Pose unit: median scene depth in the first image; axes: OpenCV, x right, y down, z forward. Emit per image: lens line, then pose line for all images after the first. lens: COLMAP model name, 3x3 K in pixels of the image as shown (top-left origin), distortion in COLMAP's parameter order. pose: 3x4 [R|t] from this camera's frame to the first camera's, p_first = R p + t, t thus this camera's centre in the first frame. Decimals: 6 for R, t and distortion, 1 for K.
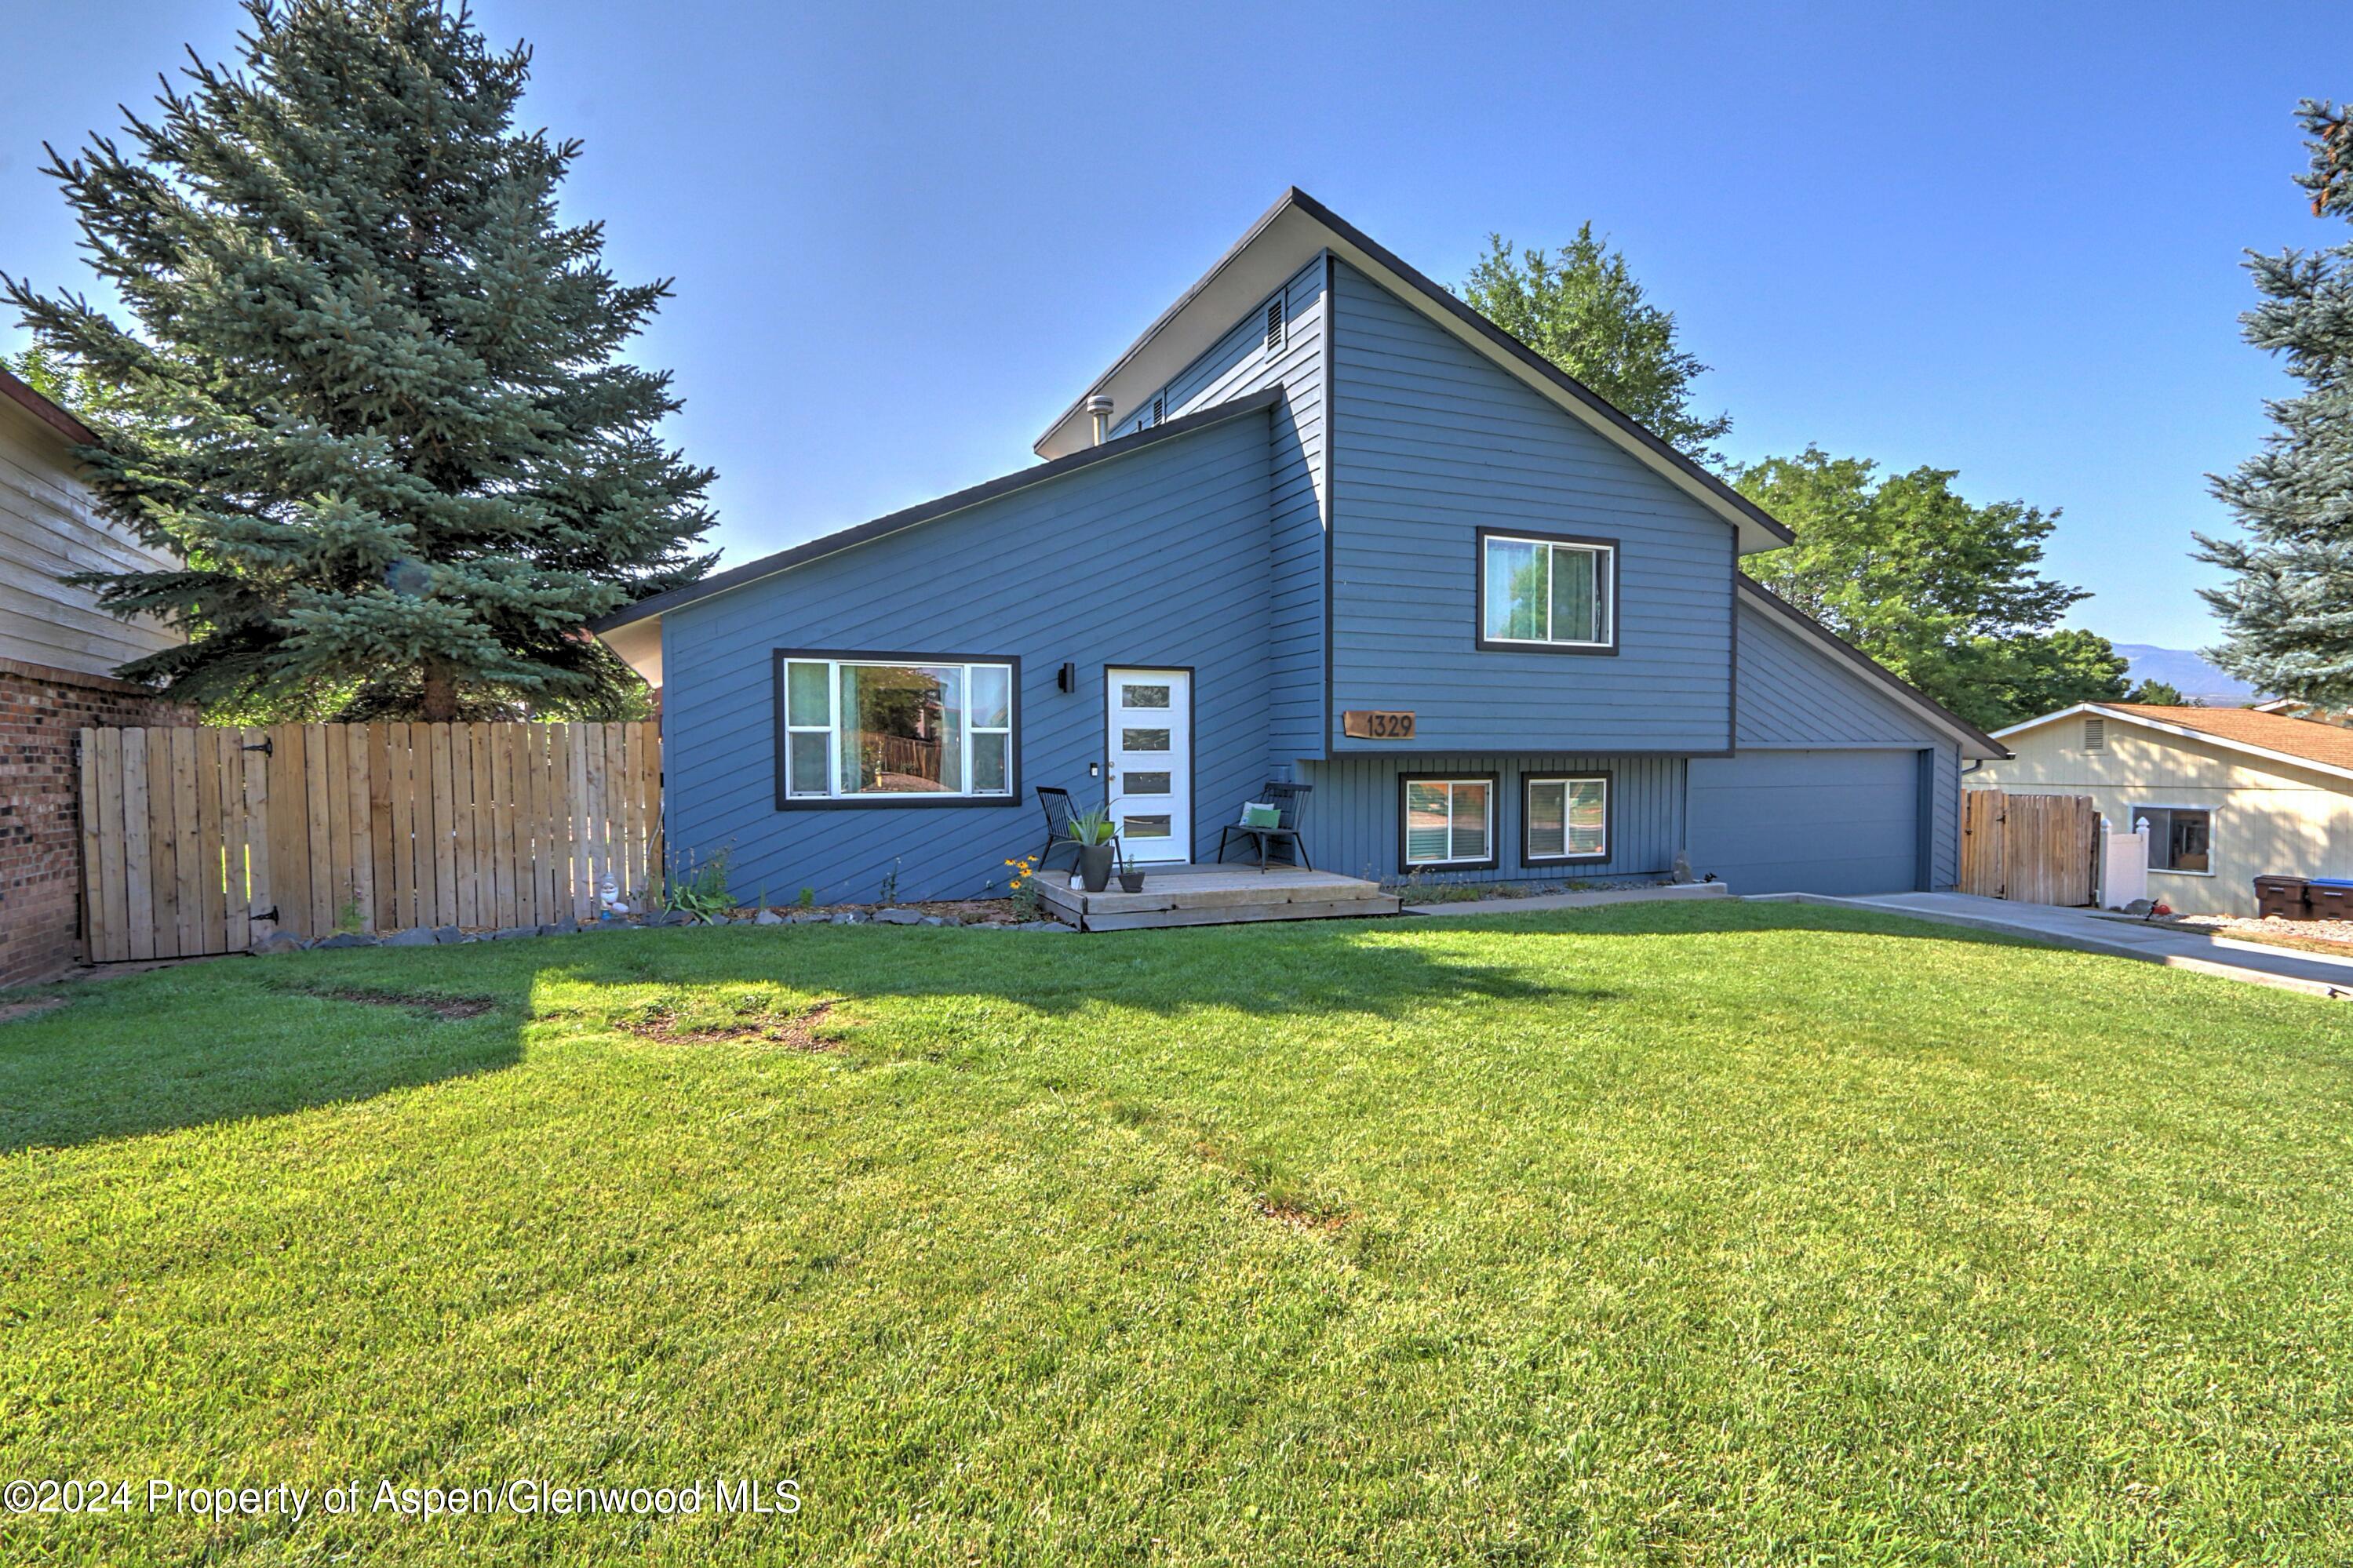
lens RADIAL K [[1089.8, 0, 1169.0], [0, 1089.8, 779.1], [0, 0, 1]] dist [-0.024561, 0.005110]
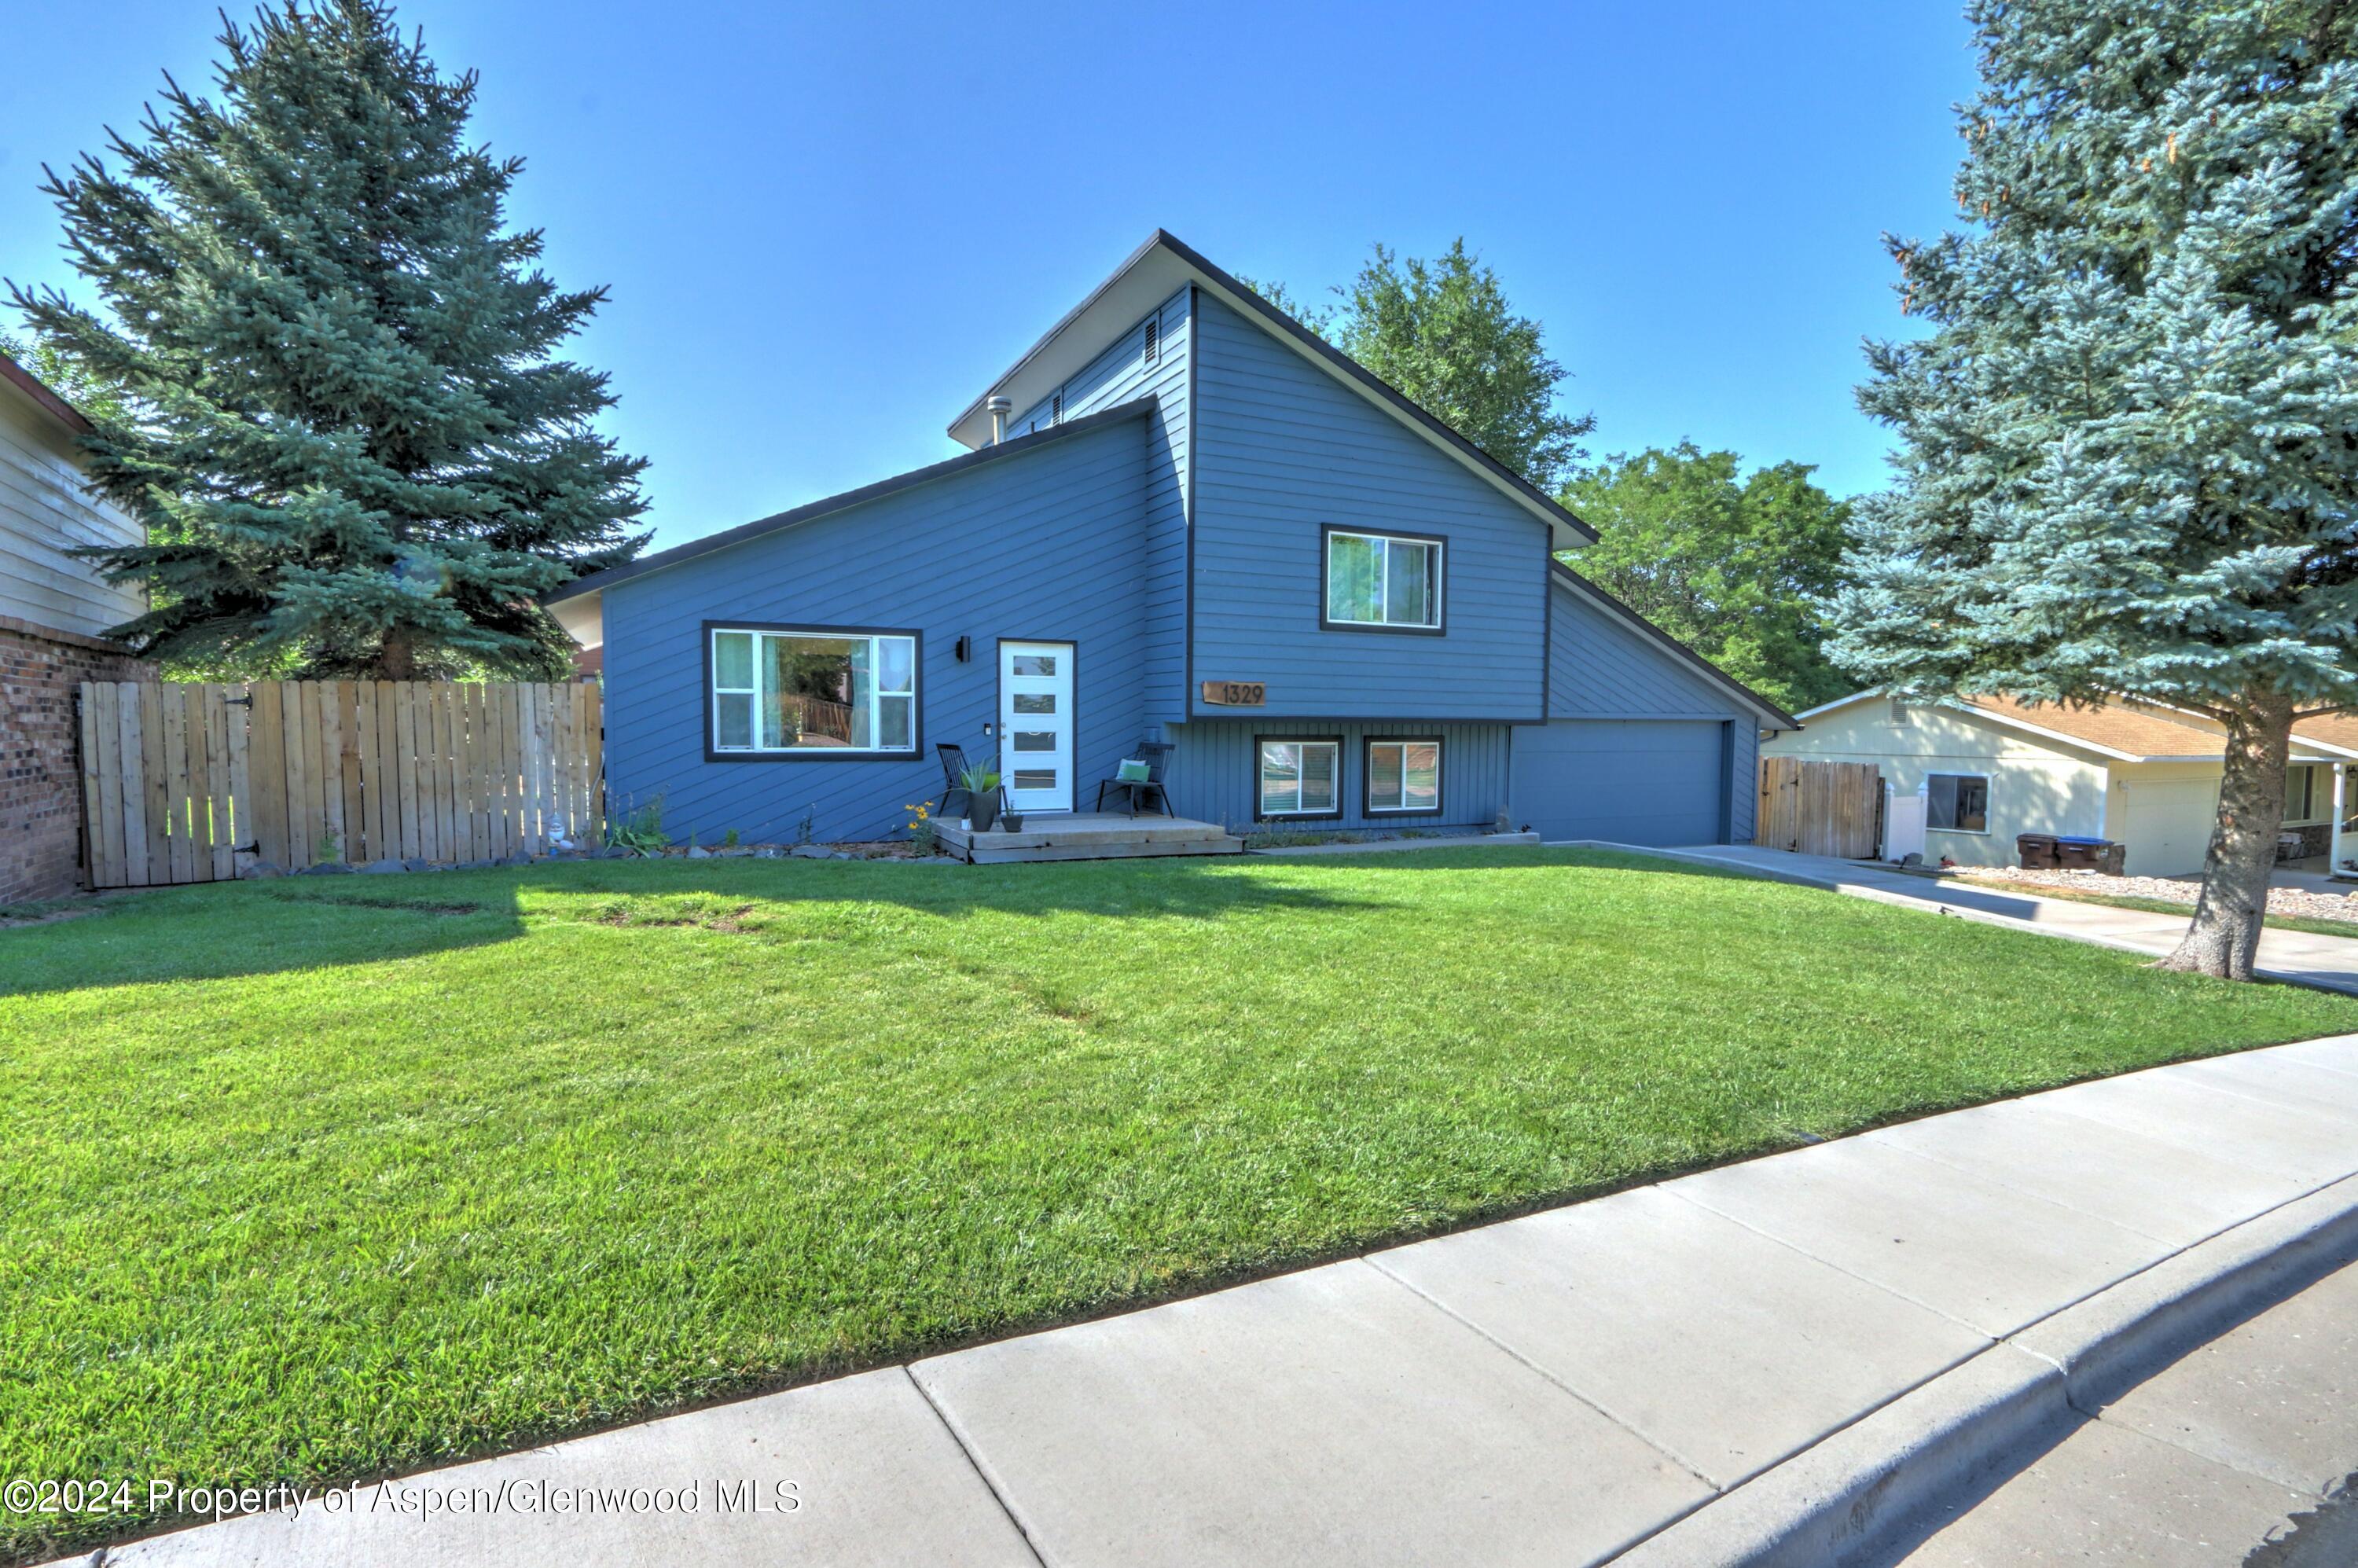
lens RADIAL K [[1097.1, 0, 1176.1], [0, 1097.1, 775.7], [0, 0, 1]] dist [-0.022450, 0.005116]
pose [[0.997809, 0.007439, 0.065741, 0.057008], [-0.009176, 0.999615, 0.026168, 0.008573], [-0.065521, -0.026713, 0.997494, -0.177743]]
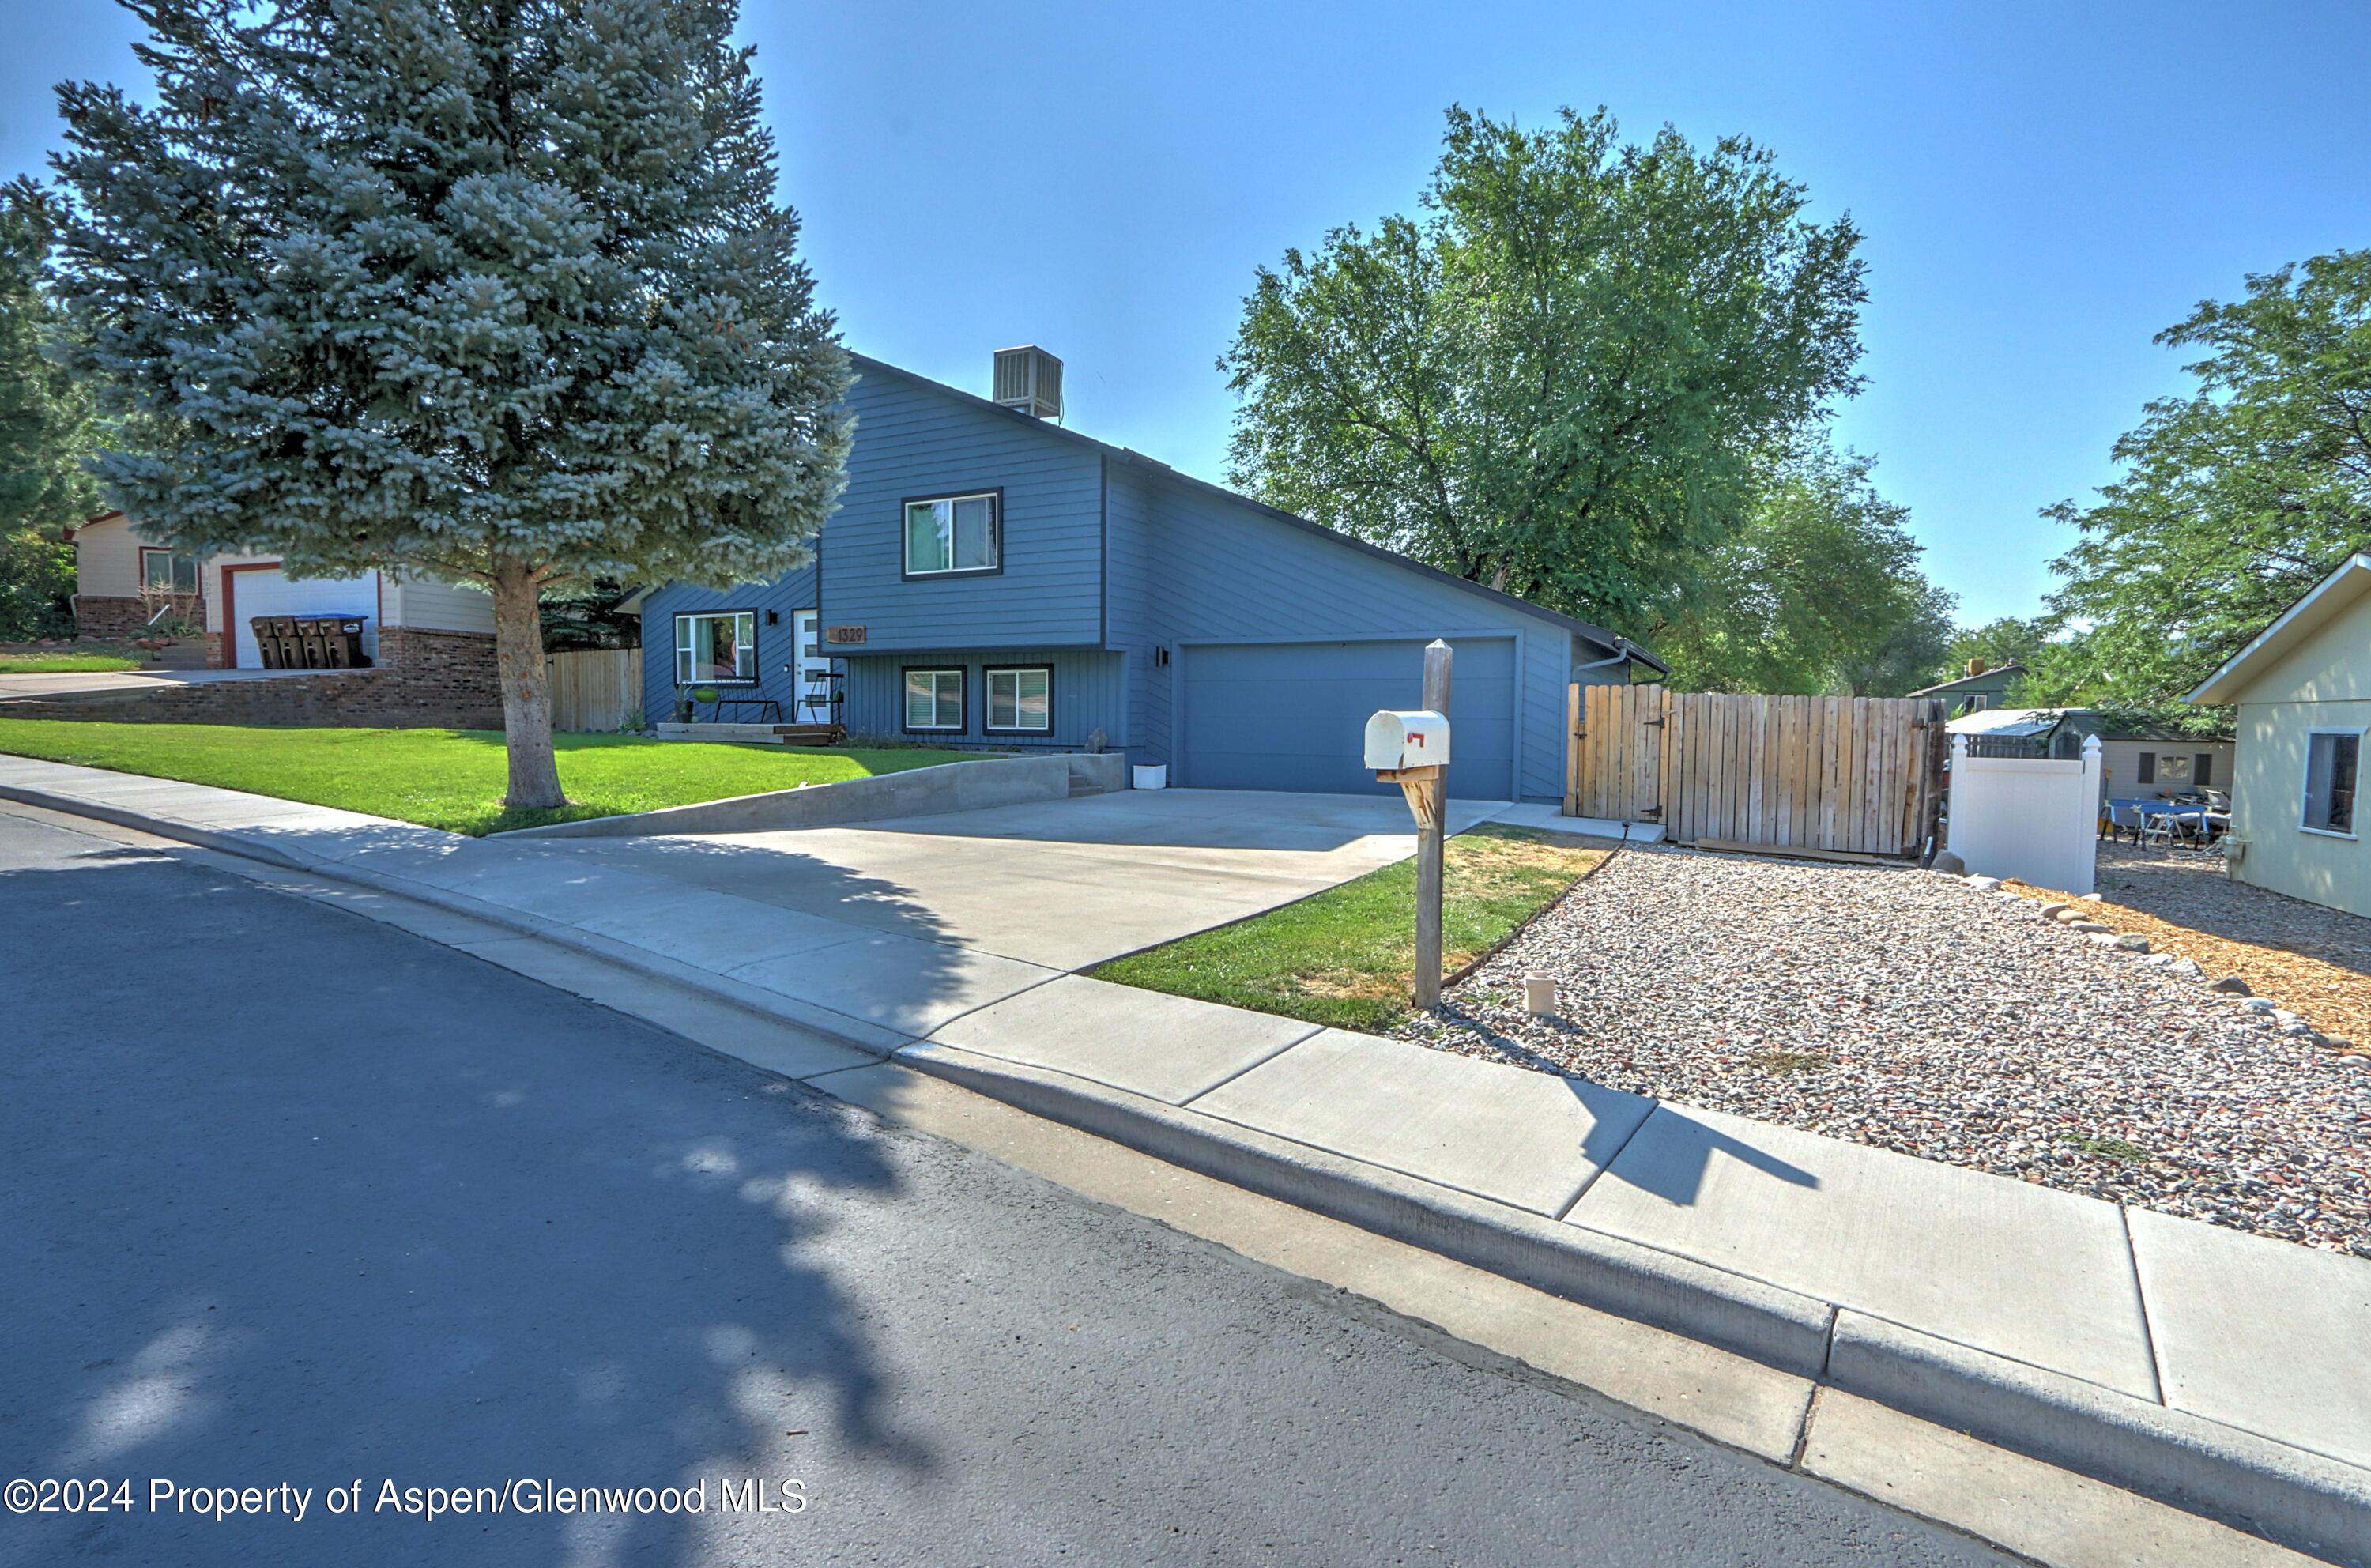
lens RADIAL K [[1103.1, 0, 1182.5], [0, 1103.1, 775.6], [0, 0, 1]] dist [-0.022450, 0.005116]
pose [[0.661004, 0.047519, -0.748876, 1.814284], [-0.023577, 0.998815, 0.042568, 0.079594], [0.750012, -0.010481, 0.661341, 0.312244]]
